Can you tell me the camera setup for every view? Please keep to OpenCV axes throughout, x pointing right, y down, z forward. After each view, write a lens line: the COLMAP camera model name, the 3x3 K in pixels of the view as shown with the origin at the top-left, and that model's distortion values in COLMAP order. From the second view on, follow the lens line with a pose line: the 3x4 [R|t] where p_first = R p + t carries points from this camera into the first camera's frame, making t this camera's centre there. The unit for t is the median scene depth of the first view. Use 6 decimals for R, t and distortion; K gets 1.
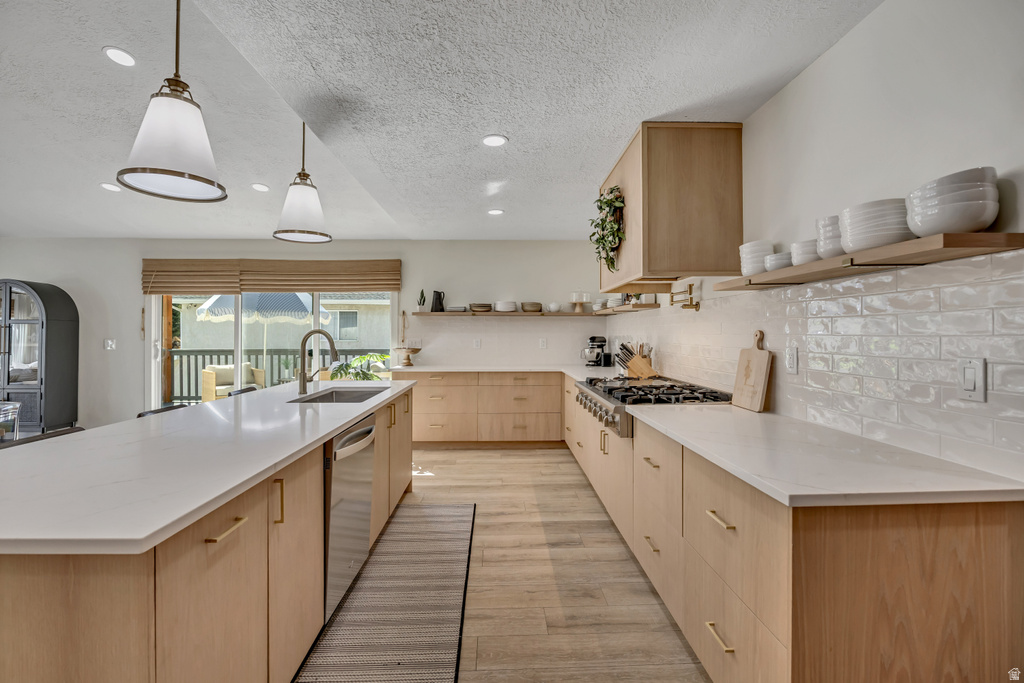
lens RADIAL K [[451.6, 0, 512.3], [0, 451.6, 331.5], [0, 0, 1]] dist [-0.014762, 0.001489]
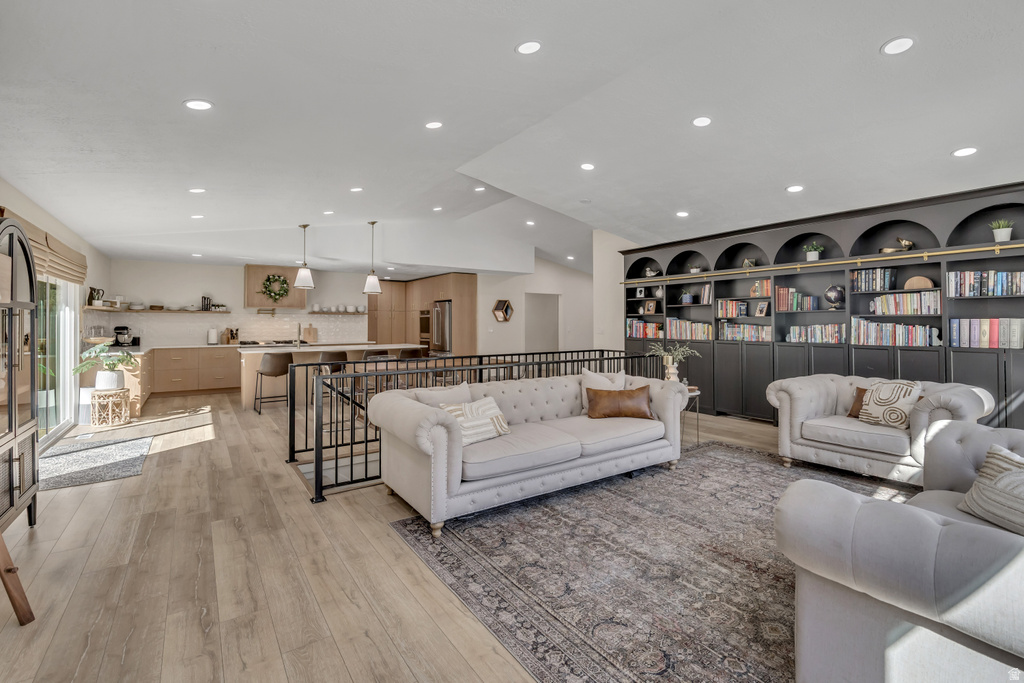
lens RADIAL K [[451.6, 0, 507.9], [0, 451.6, 316.0], [0, 0, 1]] dist [-0.014762, 0.001489]
pose [[-0.539822, 0.013777, 0.841666, -3.075727], [-0.002660, 0.999833, -0.018072, -0.000680], [-0.841775, -0.011995, -0.539695, 1.315768]]
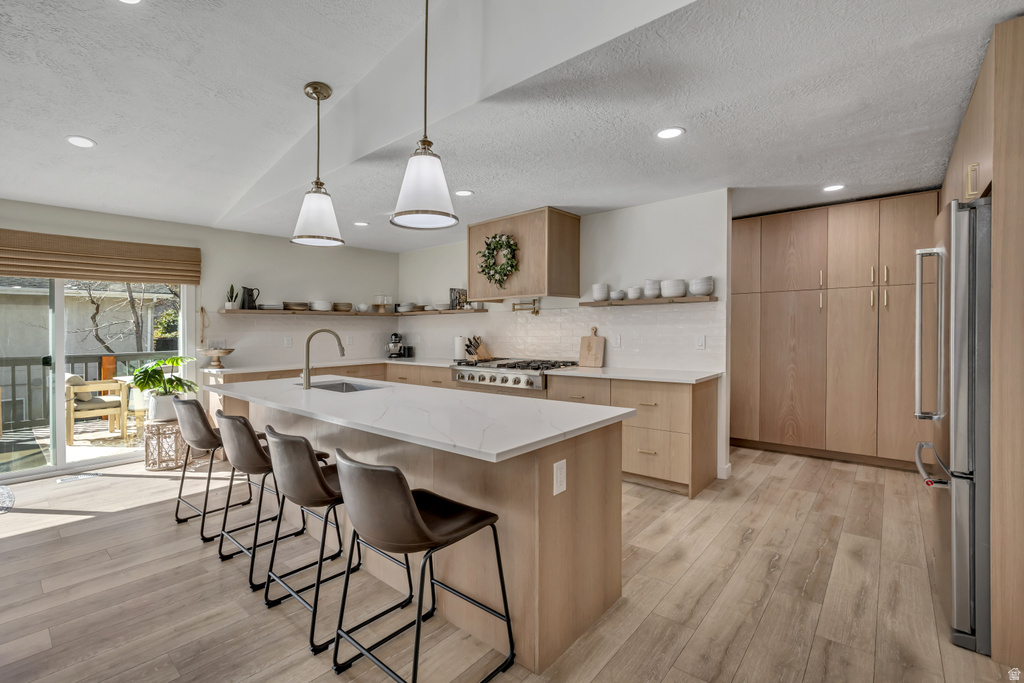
lens RADIAL K [[451.6, 0, 505.9], [0, 451.6, 336.9], [0, 0, 1]] dist [-0.014762, 0.001489]
pose [[0.683369, -0.019567, 0.729811, -0.886117], [0.008105, 0.999783, 0.019216, -0.000015], [-0.730029, -0.007216, 0.683379, -0.054797]]
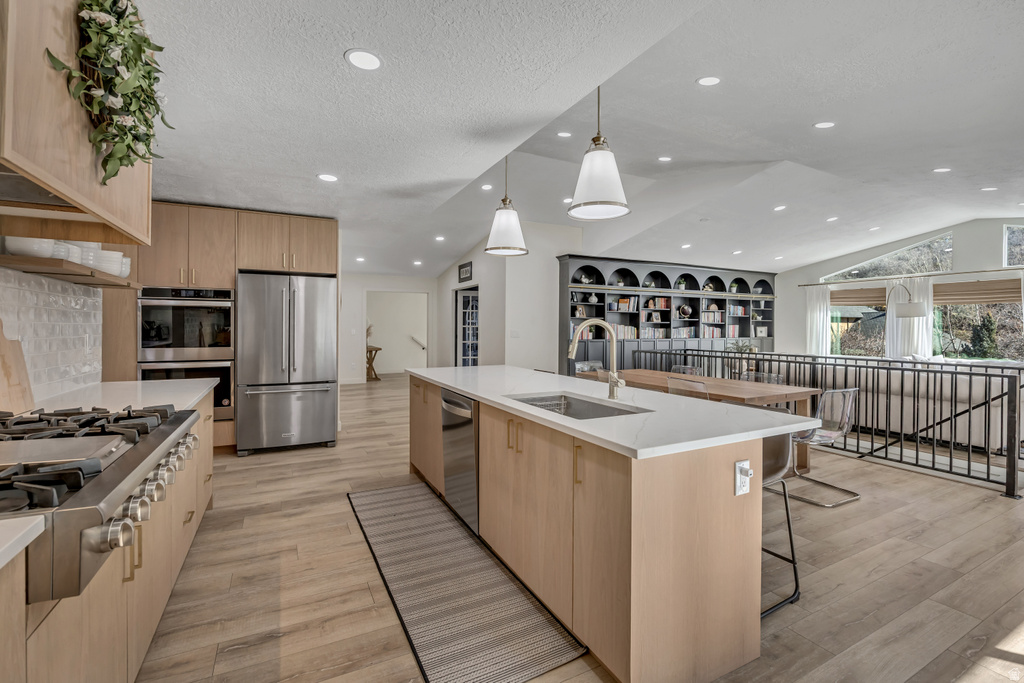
lens RADIAL K [[451.6, 0, 512.4], [0, 451.6, 334.8], [0, 0, 1]] dist [-0.014762, 0.001489]
pose [[-0.904634, 0.002304, -0.426183, 0.042754], [-0.002965, 0.999927, 0.011699, 0.014548], [0.426179, 0.011847, -0.904561, 1.587124]]
